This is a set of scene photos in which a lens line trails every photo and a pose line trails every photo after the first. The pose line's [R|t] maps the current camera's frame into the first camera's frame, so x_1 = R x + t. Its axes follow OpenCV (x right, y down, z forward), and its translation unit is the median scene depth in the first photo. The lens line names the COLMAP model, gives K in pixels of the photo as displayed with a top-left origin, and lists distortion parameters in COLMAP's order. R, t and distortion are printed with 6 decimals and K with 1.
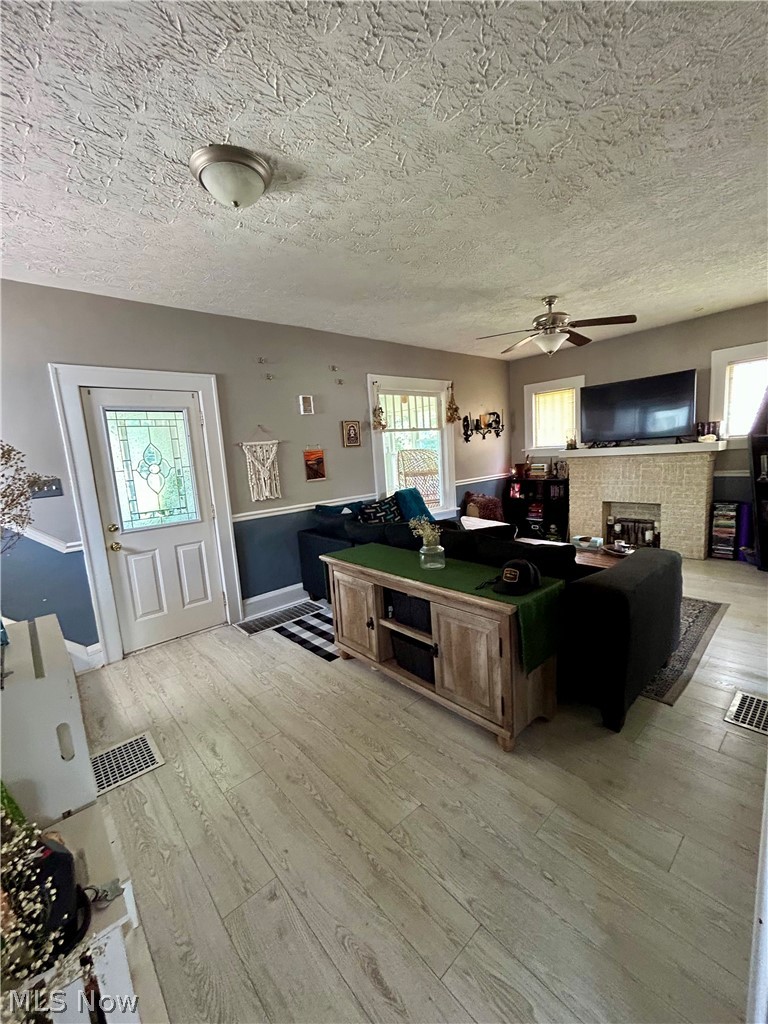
lens RADIAL K [[415.4, 0, 384.4], [0, 415.4, 511.0], [0, 0, 1]] dist [0.000163, 0.001407]
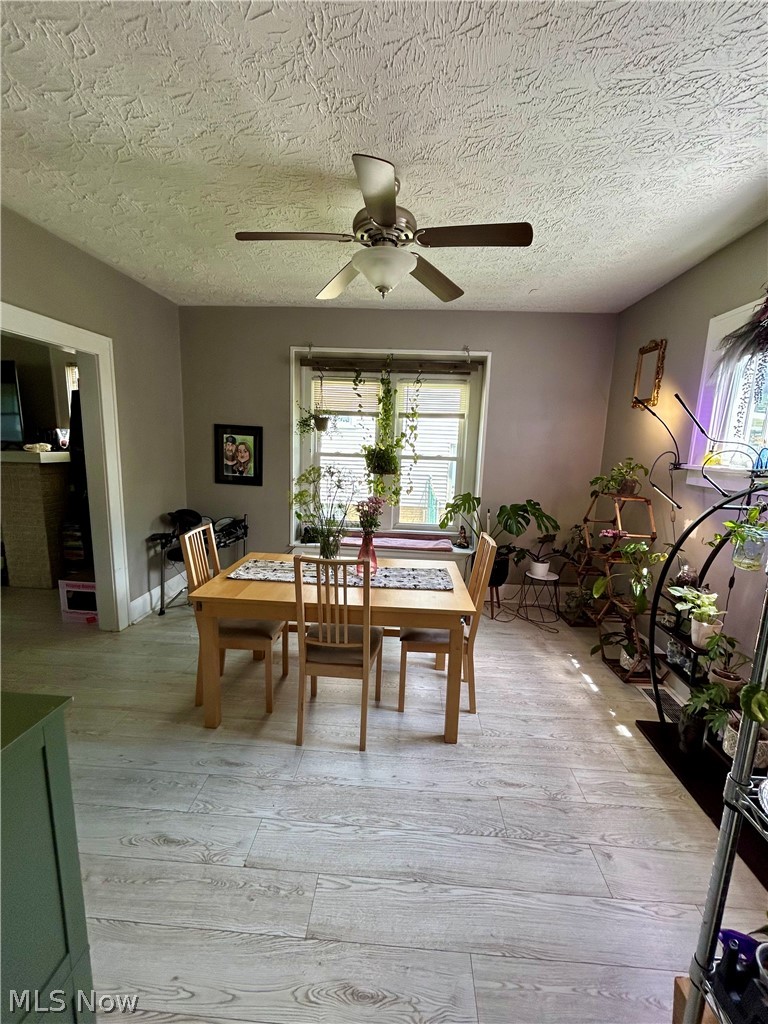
lens RADIAL K [[415.4, 0, 390.3], [0, 415.4, 512.3], [0, 0, 1]] dist [0.000163, 0.001407]
pose [[0.701023, -0.028139, 0.712583, 0.670938], [0.015465, 0.999586, 0.024259, -0.051788], [-0.712971, -0.005986, 0.701168, -0.105725]]
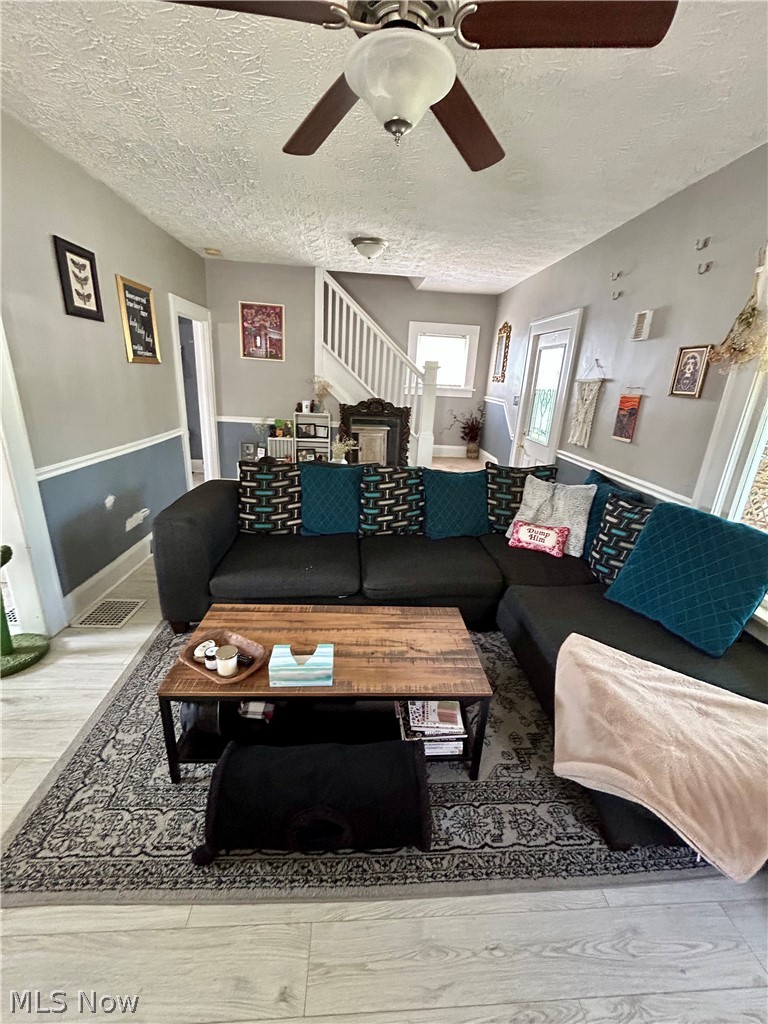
lens RADIAL K [[415.4, 0, 385.5], [0, 415.4, 511.1], [0, 0, 1]] dist [0.000163, 0.001407]
pose [[-0.609283, 0.280971, -0.741505, 0.597665], [-0.123584, 0.890045, 0.438803, -0.214690], [0.783263, 0.358993, -0.507566, 1.039525]]
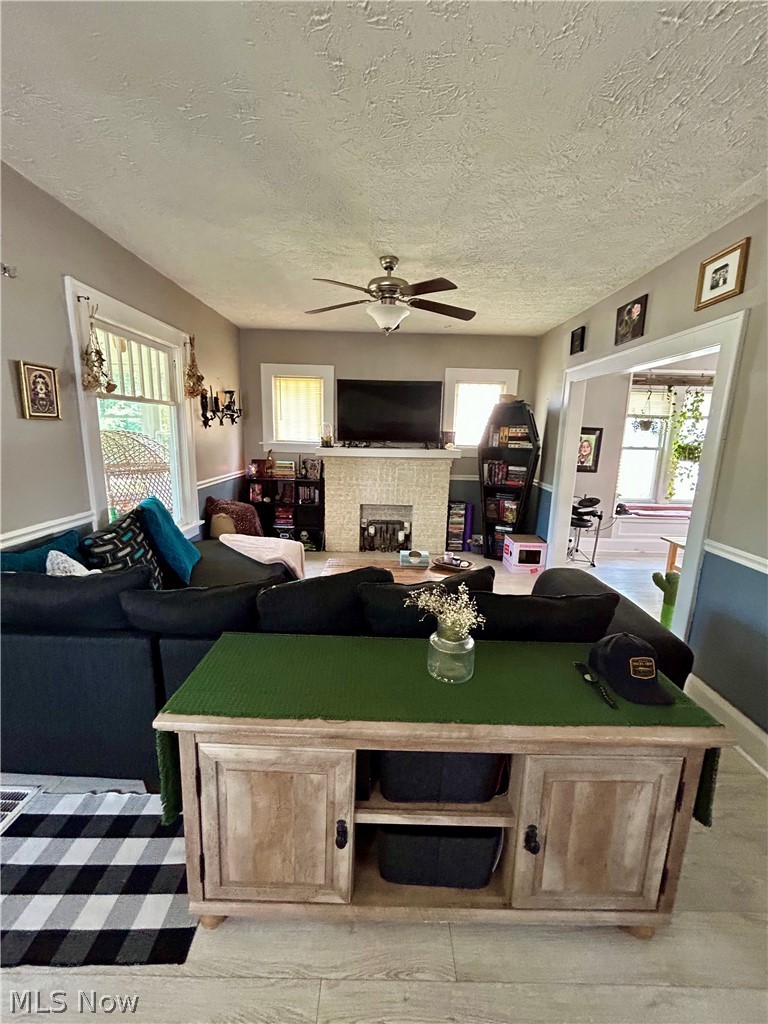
lens RADIAL K [[415.4, 0, 384.5], [0, 415.4, 513.0], [0, 0, 1]] dist [0.000163, 0.001407]
pose [[0.658845, -0.061078, 0.749795, -0.186128], [0.036853, 0.998122, 0.048923, -0.056863], [-0.751376, -0.004600, 0.659859, 0.392122]]
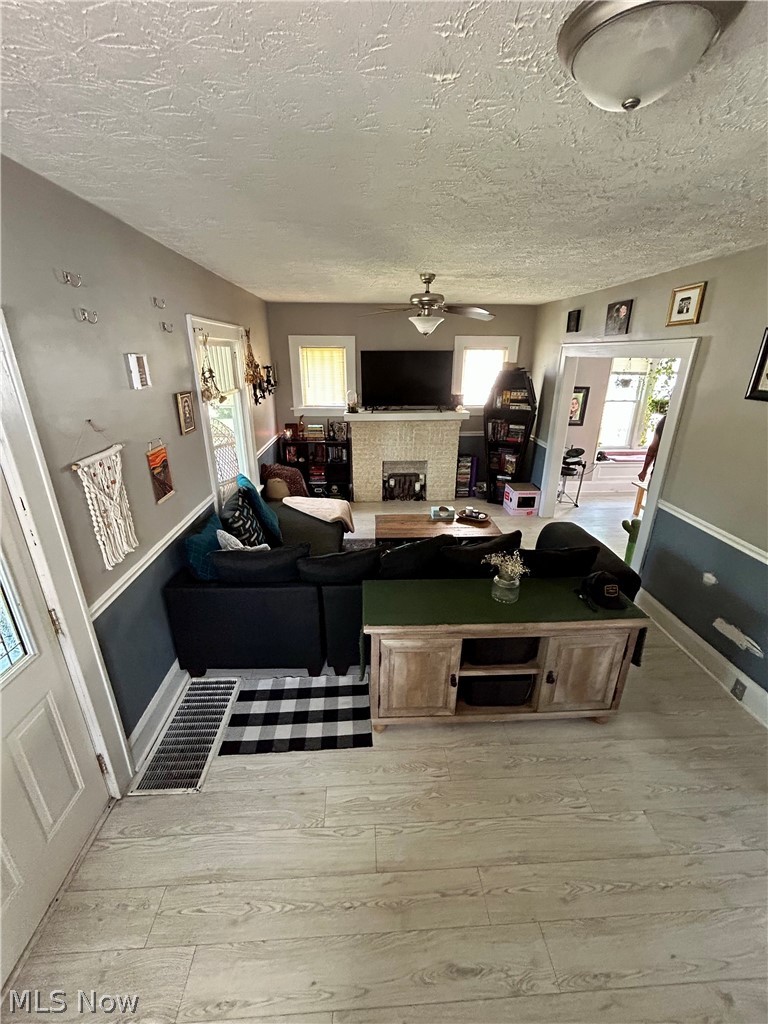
lens RADIAL K [[415.4, 0, 384.1], [0, 415.4, 512.6], [0, 0, 1]] dist [0.000163, 0.001407]
pose [[0.620407, -0.212186, 0.755031, -0.410467], [0.066986, 0.973525, 0.218546, -0.157795], [-0.781414, -0.085011, 0.618195, 0.355655]]
